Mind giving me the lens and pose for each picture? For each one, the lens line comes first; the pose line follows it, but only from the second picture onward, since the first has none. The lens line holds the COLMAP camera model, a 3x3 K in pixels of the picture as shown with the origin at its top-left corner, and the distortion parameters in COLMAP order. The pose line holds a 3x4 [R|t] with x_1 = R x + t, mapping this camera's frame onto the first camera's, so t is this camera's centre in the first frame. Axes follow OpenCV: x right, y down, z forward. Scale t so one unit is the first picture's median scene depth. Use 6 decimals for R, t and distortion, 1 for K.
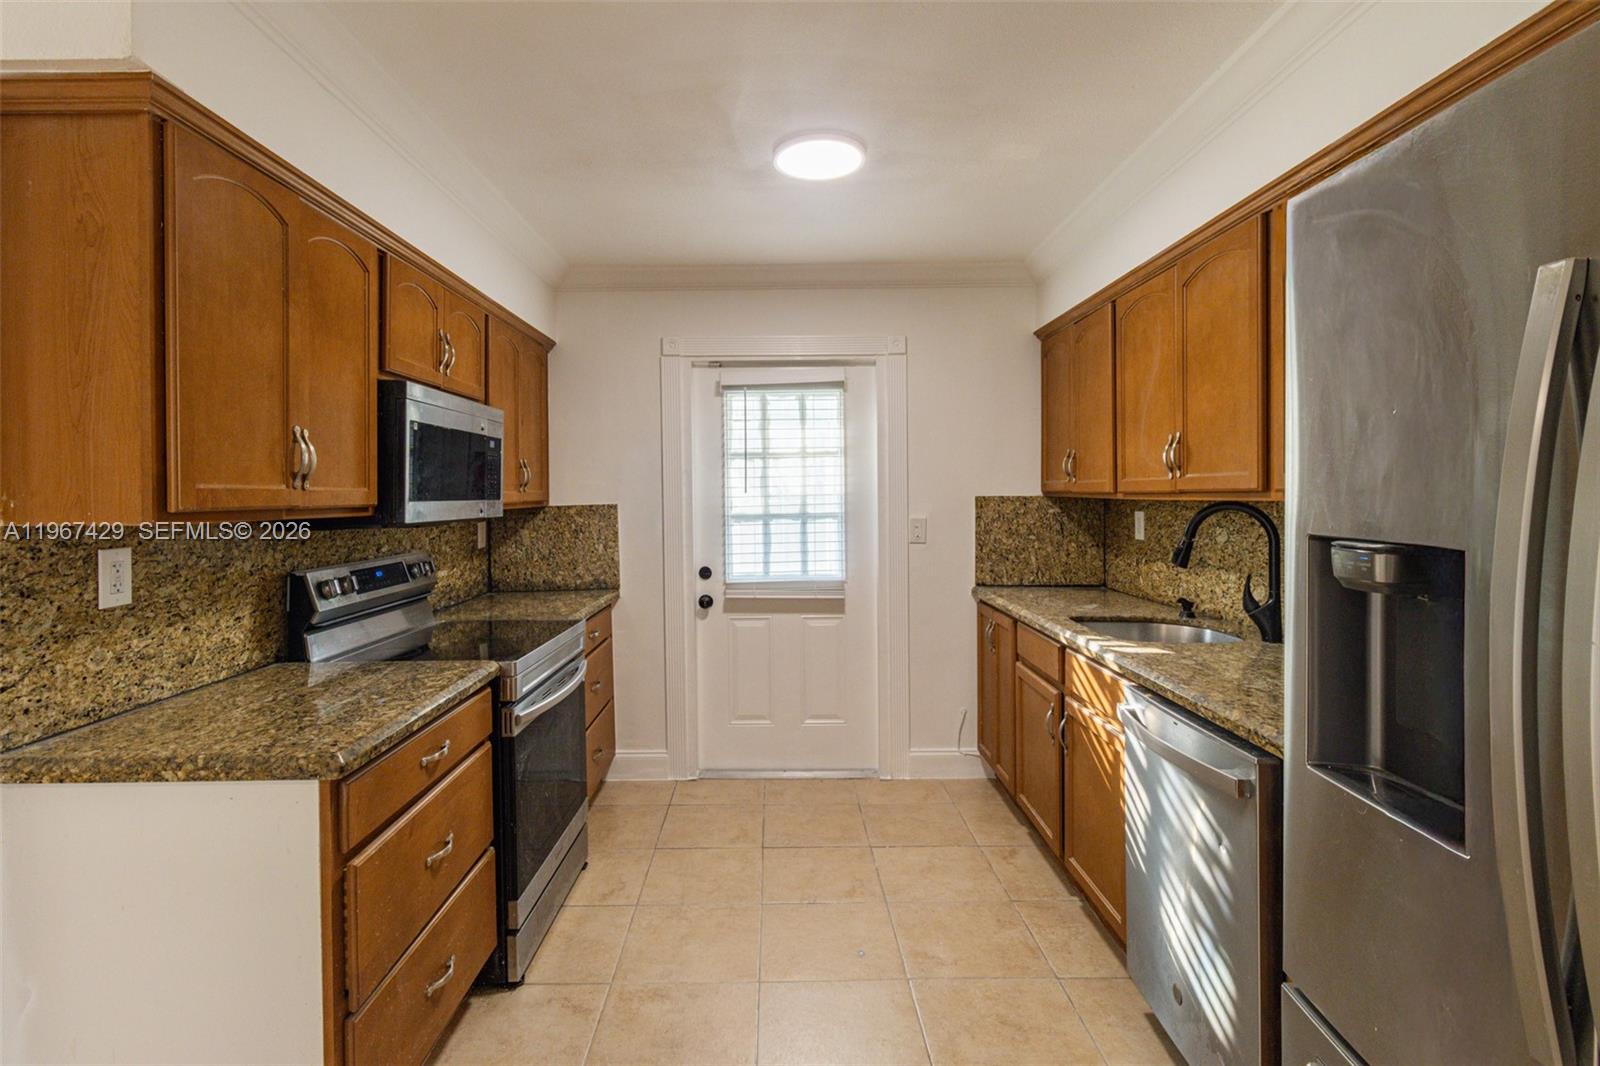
lens RADIAL K [[769.3, 0, 779.5], [0, 769.3, 496.3], [0, 0, 1]] dist [0.001230, 0.001316]
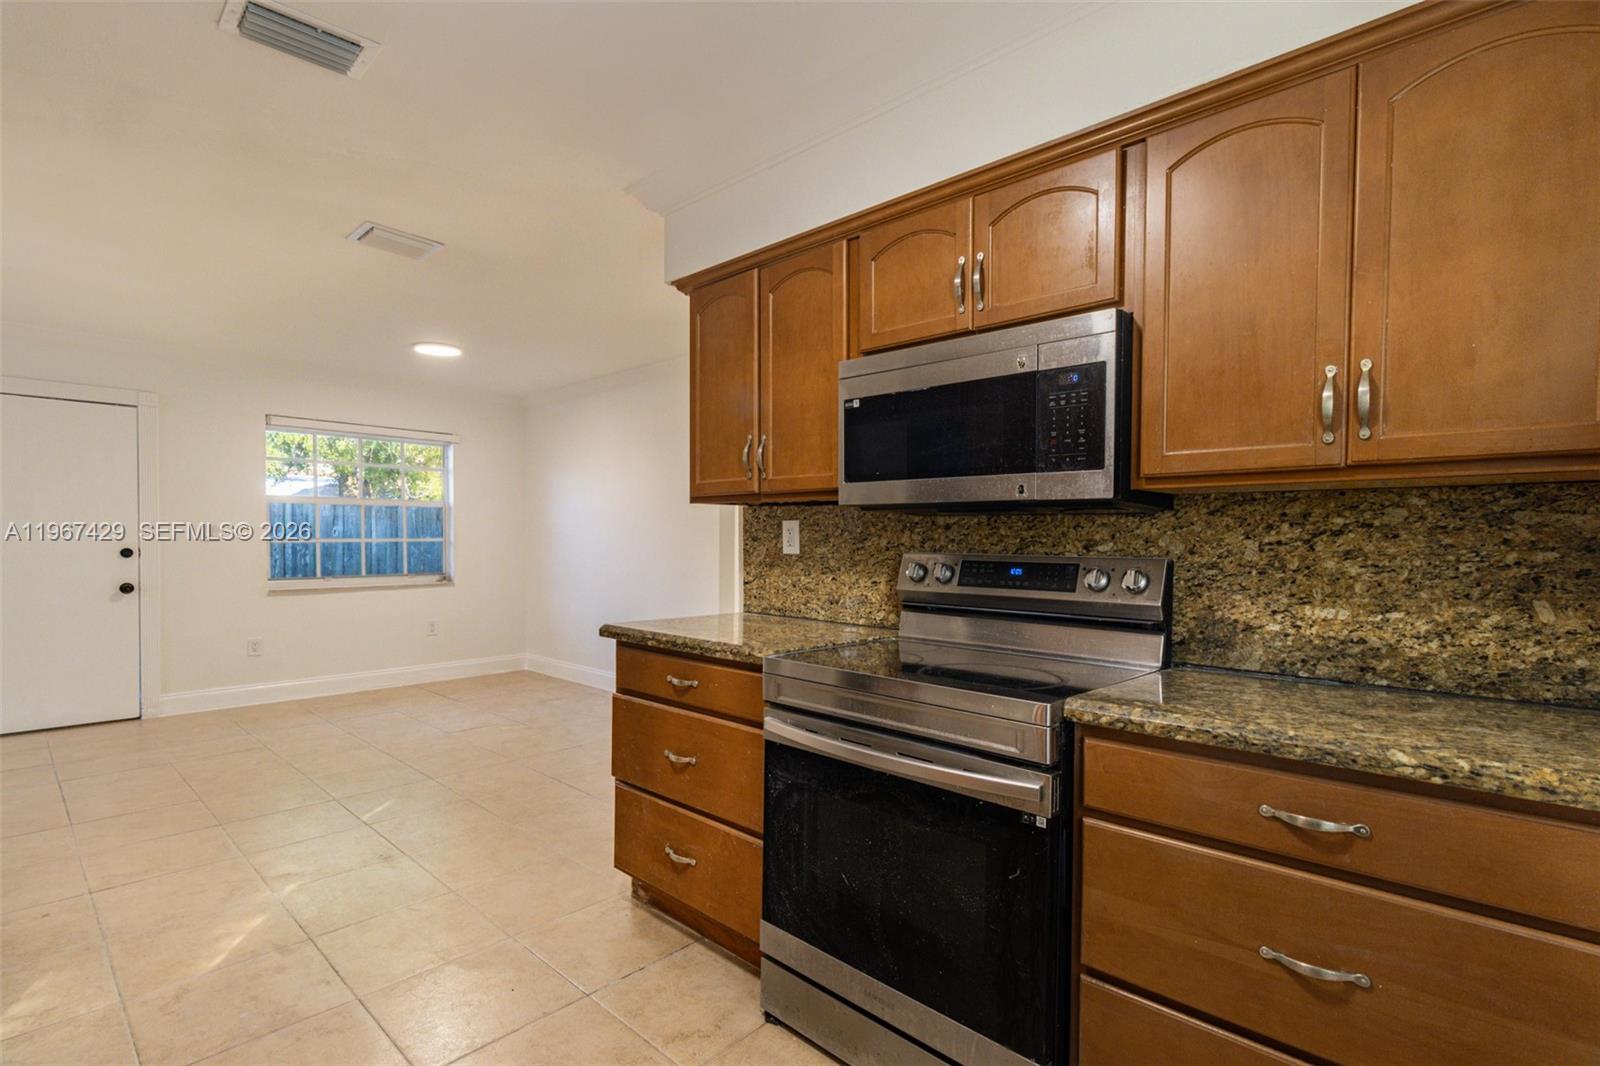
lens RADIAL K [[769.3, 0, 809.3], [0, 769.3, 557.2], [0, 0, 1]] dist [0.001230, 0.001316]
pose [[-0.680666, 0.024827, -0.732174, 0.271799], [-0.001797, 0.999366, 0.035557, 0.065783], [0.732592, 0.025518, -0.680189, 1.624329]]
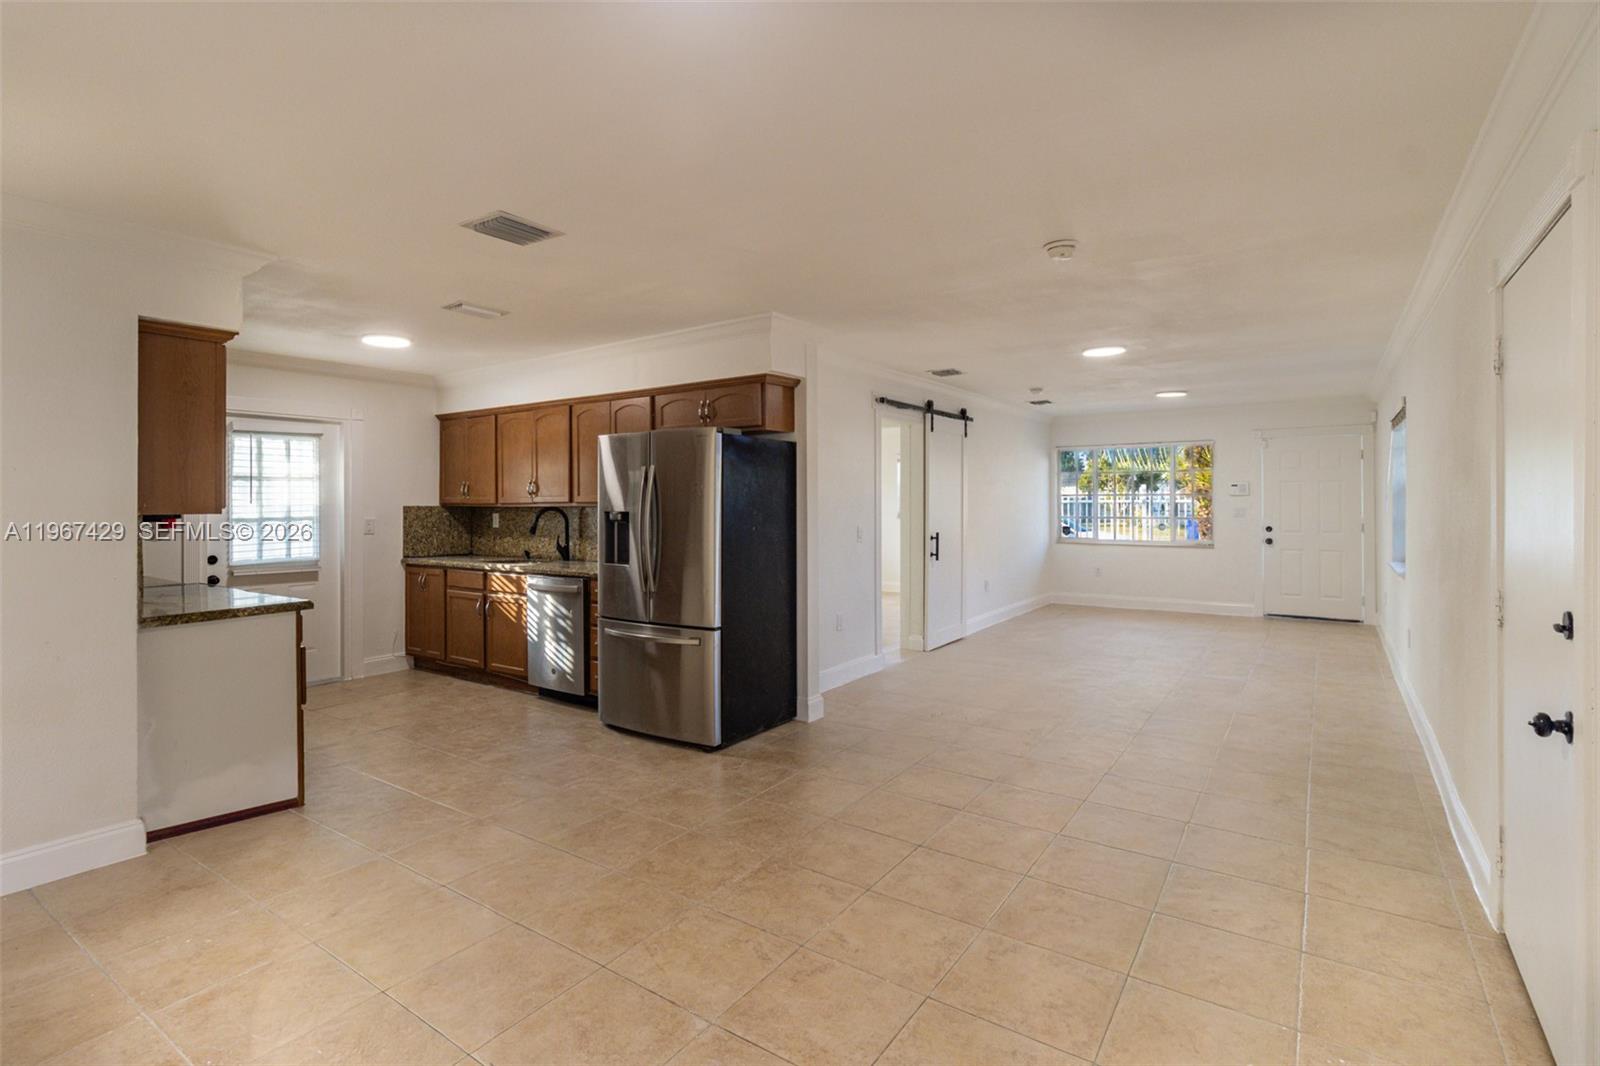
lens RADIAL K [[769.3, 0, 807.0], [0, 769.3, 507.1], [0, 0, 1]] dist [0.001230, 0.001316]
pose [[0.542572, 0.001129, 0.840009, -1.046236], [0.004529, 0.999981, -0.004270, 0.020159], [-0.839997, 0.006121, 0.542556, -1.042906]]
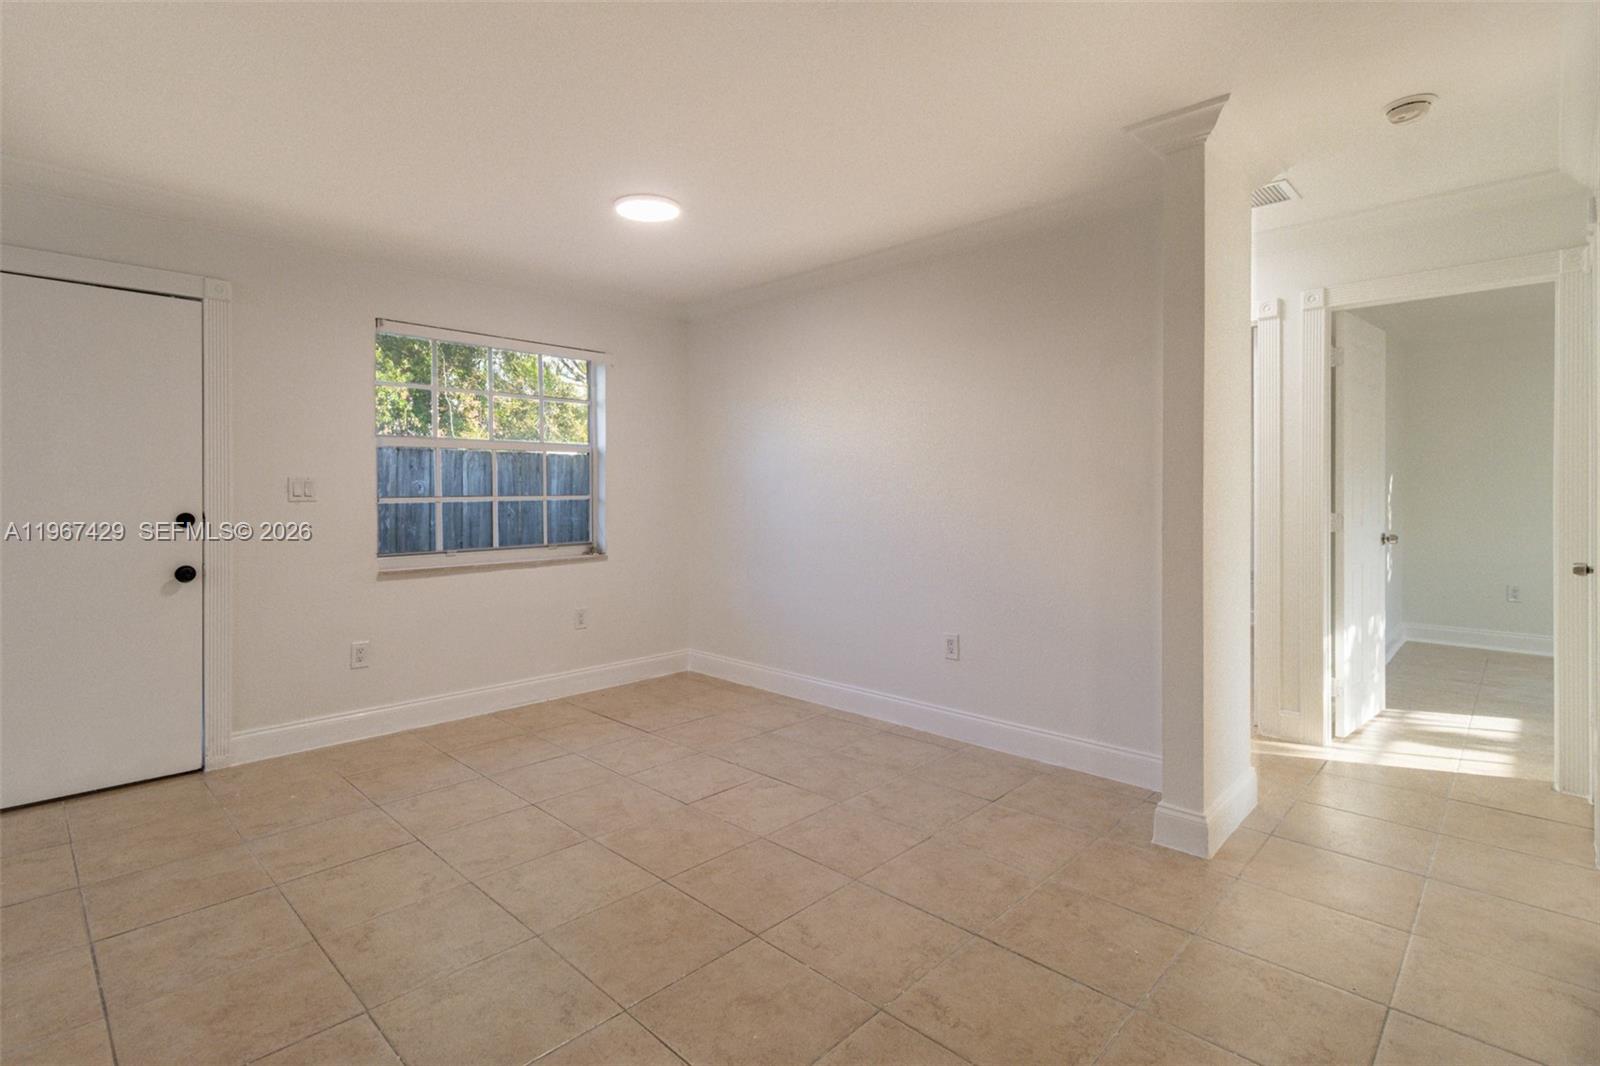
lens RADIAL K [[769.3, 0, 780.5], [0, 769.3, 497.5], [0, 0, 1]] dist [0.001230, 0.001316]
pose [[-0.695192, 0.015089, -0.718665, 0.249826], [0.007731, 0.999879, 0.013514, 0.081914], [0.718782, 0.003839, -0.695225, 0.521243]]
